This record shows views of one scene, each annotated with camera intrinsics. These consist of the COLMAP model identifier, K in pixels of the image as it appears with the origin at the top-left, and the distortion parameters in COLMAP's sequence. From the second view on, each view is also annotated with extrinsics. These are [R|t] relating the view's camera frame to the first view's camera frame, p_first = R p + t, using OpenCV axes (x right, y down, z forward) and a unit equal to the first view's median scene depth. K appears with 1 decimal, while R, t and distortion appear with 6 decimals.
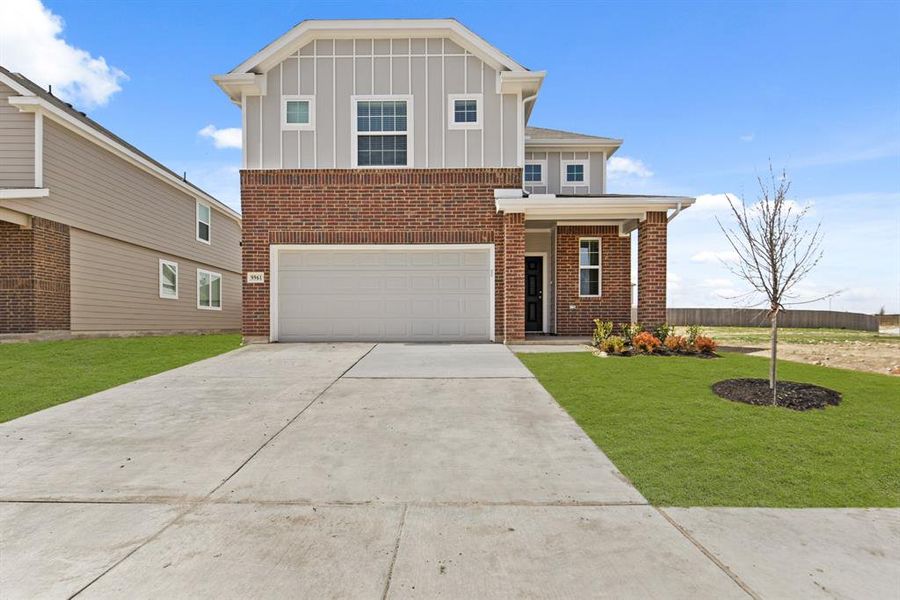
lens RADIAL K [[407.4, 0, 444.0], [0, 407.4, 318.5], [0, 0, 1]] dist [0.017612, -0.014075]
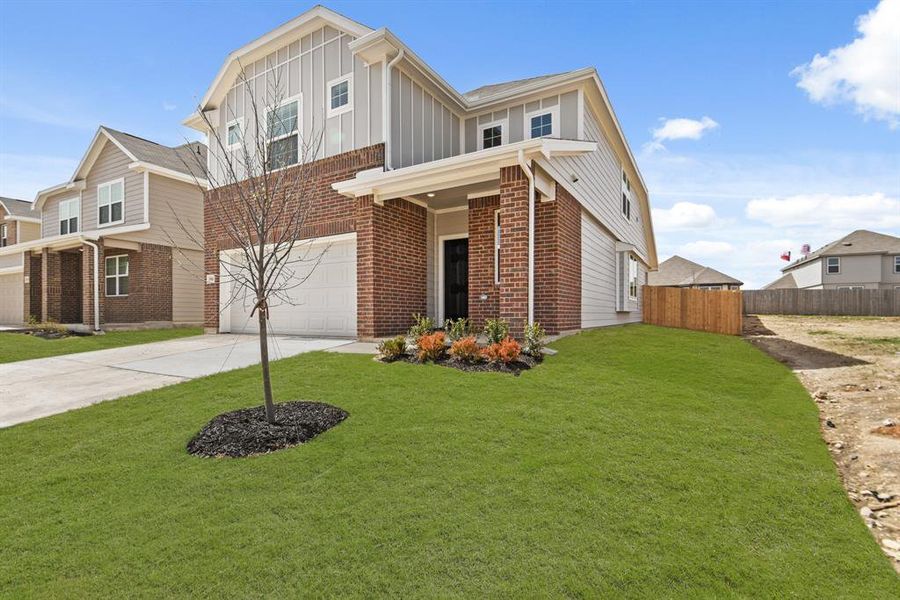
lens RADIAL K [[417.4, 0, 450.3], [0, 417.4, 305.5], [0, 0, 1]] dist [0.015983, -0.000234]
pose [[0.860576, -0.010213, -0.509220, 0.768343], [0.007211, 0.999943, -0.007868, -0.007228], [0.509271, 0.003099, 0.860601, 0.291127]]
